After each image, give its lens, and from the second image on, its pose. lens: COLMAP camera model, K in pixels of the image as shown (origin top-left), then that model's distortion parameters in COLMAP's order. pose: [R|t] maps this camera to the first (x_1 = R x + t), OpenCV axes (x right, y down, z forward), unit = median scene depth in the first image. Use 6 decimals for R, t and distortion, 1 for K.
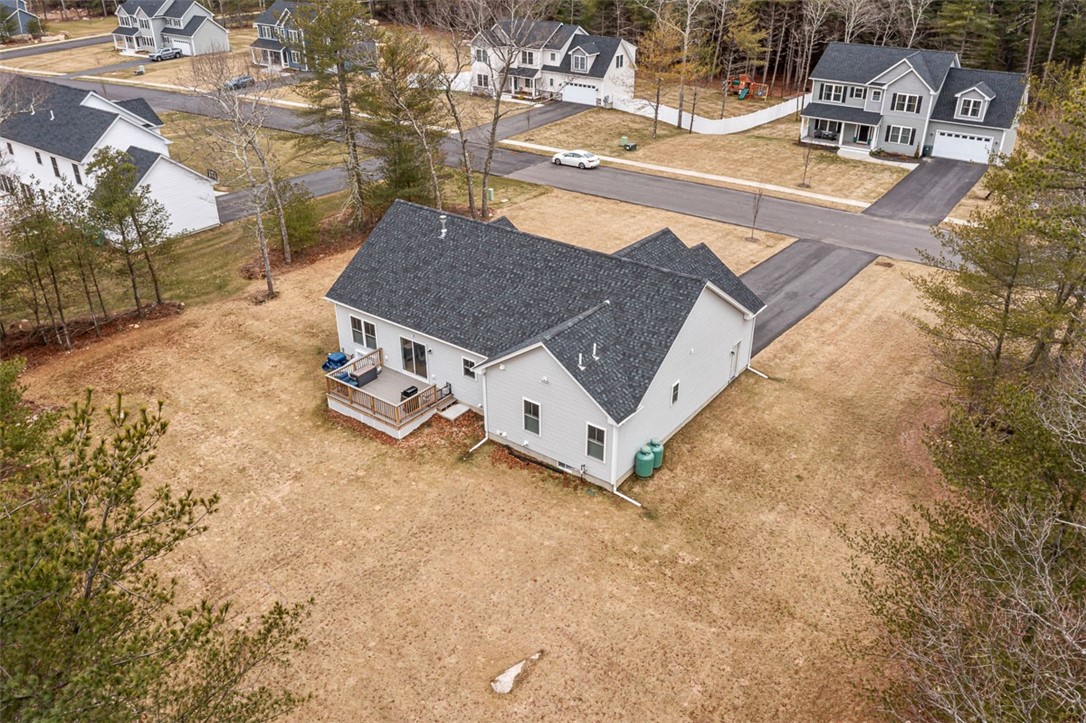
lens RADIAL K [[863.3, 0, 543.0], [0, 863.3, 361.5], [0, 0, 1]] dist [-0.007995, -0.007925]
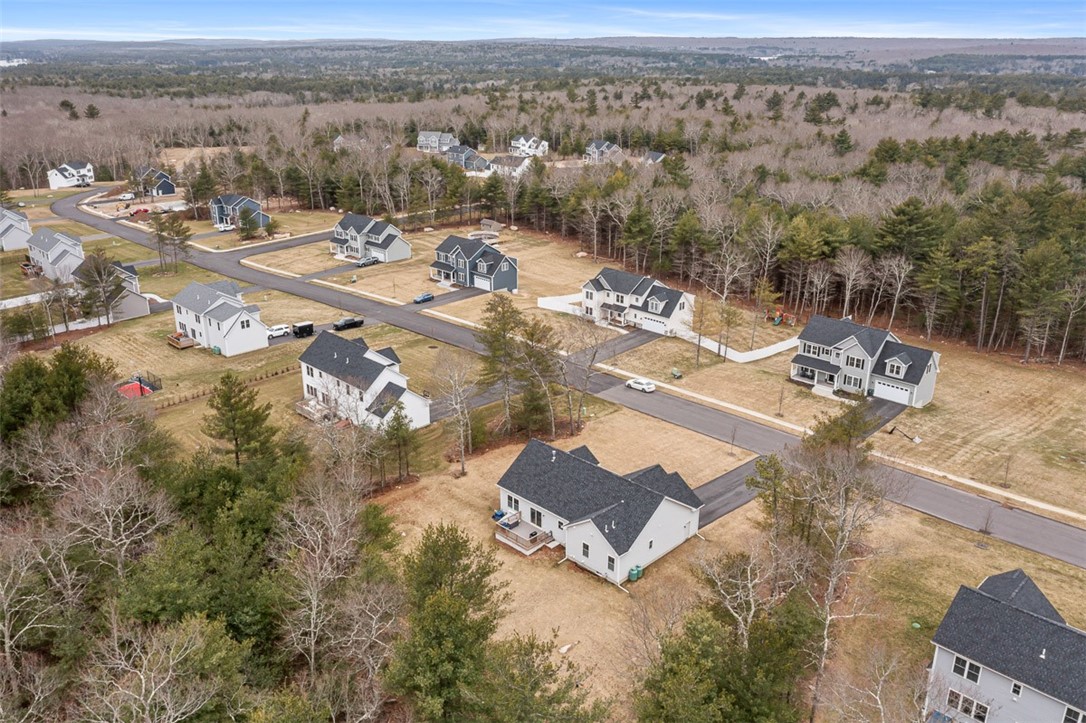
lens RADIAL K [[863.3, 0, 543.0], [0, 863.3, 361.5], [0, 0, 1]] dist [-0.007995, -0.007925]
pose [[0.990160, 0.053682, -0.129237, 0.066604], [-0.071177, 0.988312, -0.134808, -0.052924], [0.120490, 0.142680, 0.982408, -0.621349]]
